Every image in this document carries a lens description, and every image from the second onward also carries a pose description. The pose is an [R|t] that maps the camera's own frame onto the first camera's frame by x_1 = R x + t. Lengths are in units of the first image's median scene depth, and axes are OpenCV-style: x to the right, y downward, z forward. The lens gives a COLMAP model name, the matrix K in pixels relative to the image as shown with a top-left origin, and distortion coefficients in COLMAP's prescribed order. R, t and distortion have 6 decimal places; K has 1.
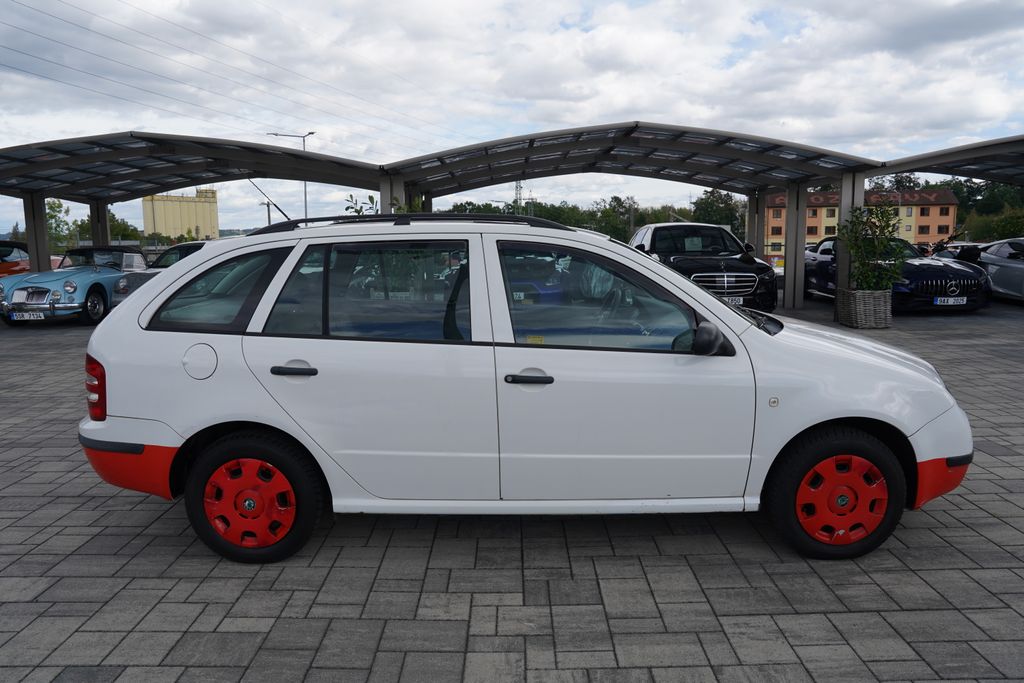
lens RADIAL K [[706.7, 0, 512.0], [0, 706.7, 341.5], [0, 0, 1]] dist [-0.109304, 0.084245]
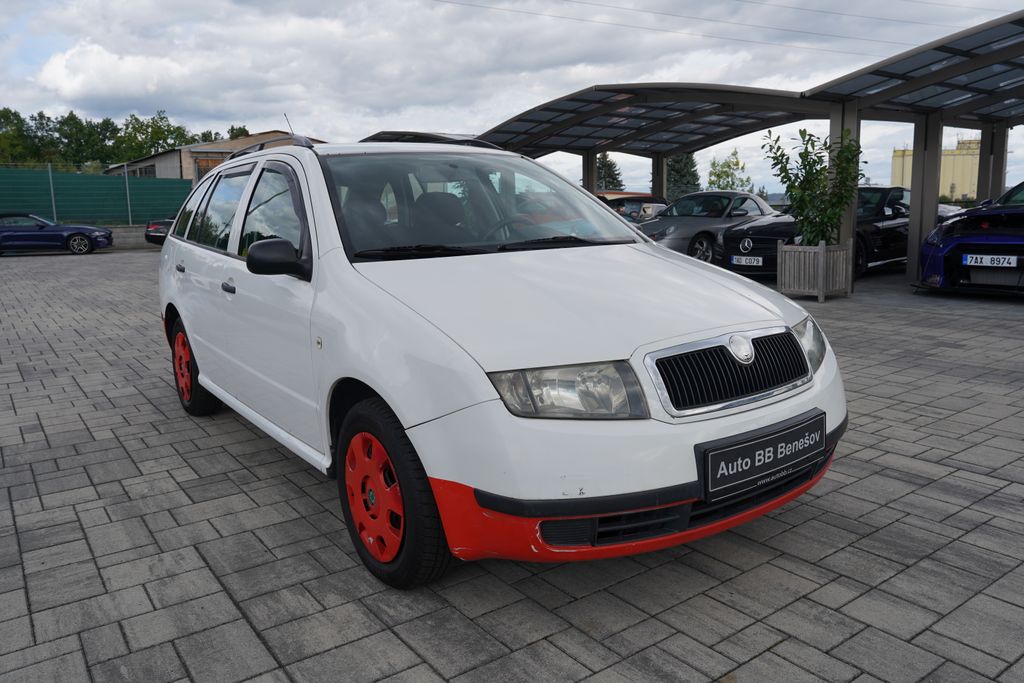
lens RADIAL K [[769.4, 0, 507.5], [0, 769.4, 331.0], [0, 0, 1]] dist [-0.084118, 0.098130]
pose [[0.582442, 0.126147, -0.803024, 1.225941], [-0.105745, 0.991249, 0.079017, -0.020950], [0.805965, 0.038892, 0.590684, 0.655584]]
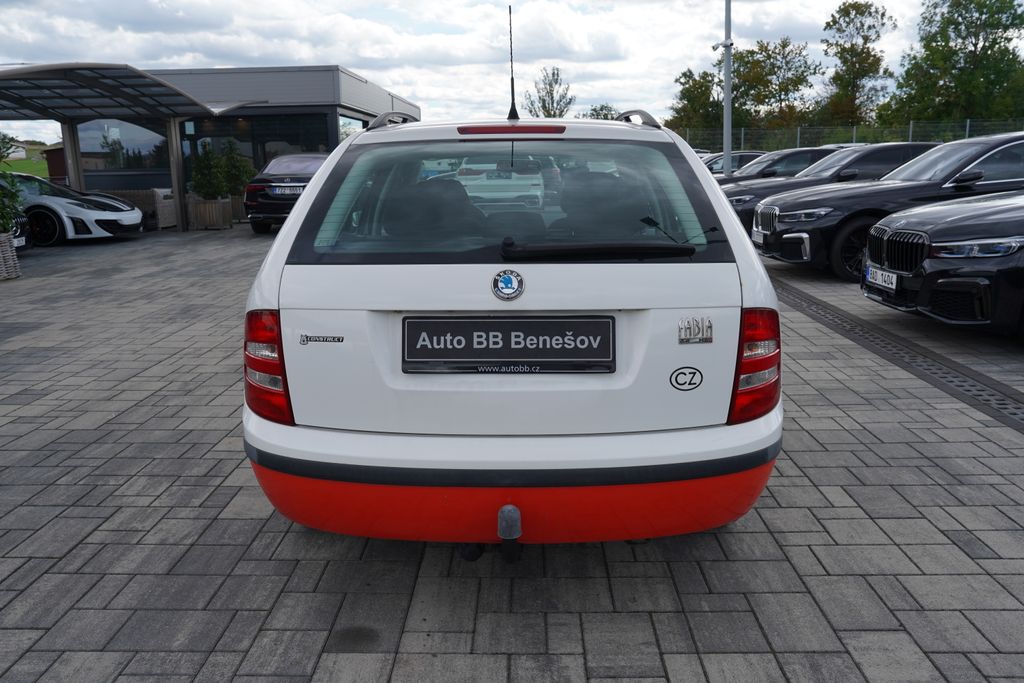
lens RADIAL K [[791.6, 0, 516.1], [0, 791.6, 330.5], [0, 0, 1]] dist [-0.069770, 0.090991]
pose [[0.013712, -0.197435, 0.980220, -1.384719], [0.162071, 0.967788, 0.192664, -0.143592], [-0.986684, 0.156224, 0.045269, 1.252112]]
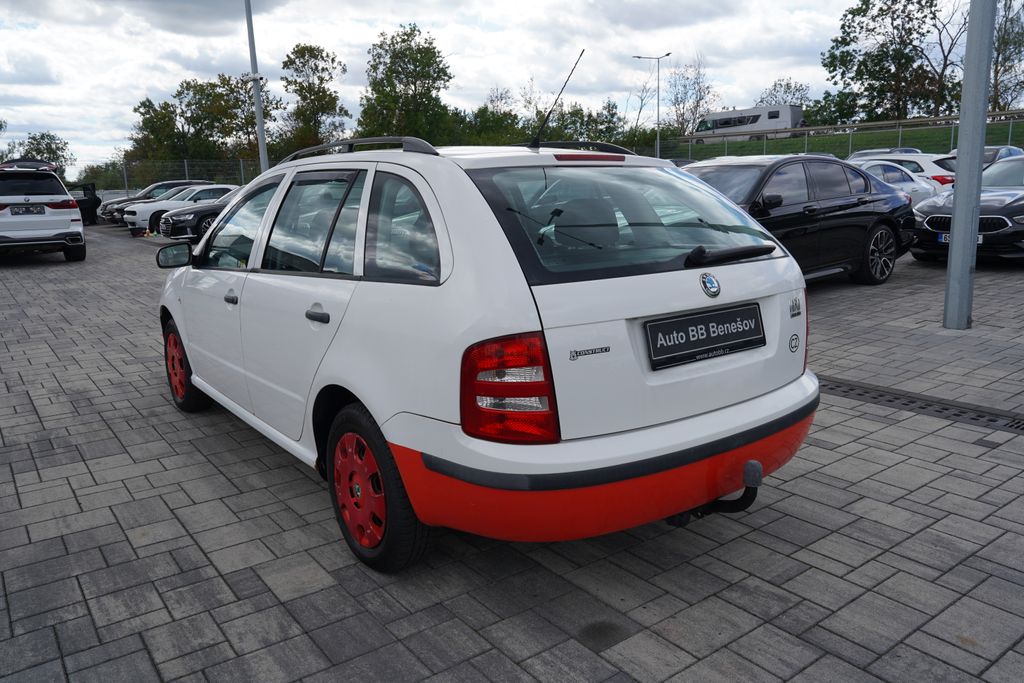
lens RADIAL K [[769.4, 0, 507.5], [0, 769.4, 331.0], [0, 0, 1]] dist [-0.084118, 0.098130]
pose [[-0.597191, -0.127944, 0.791829, -1.215757], [0.148495, 0.952495, 0.265899, -0.252255], [-0.788234, 0.276375, -0.549822, 1.922243]]
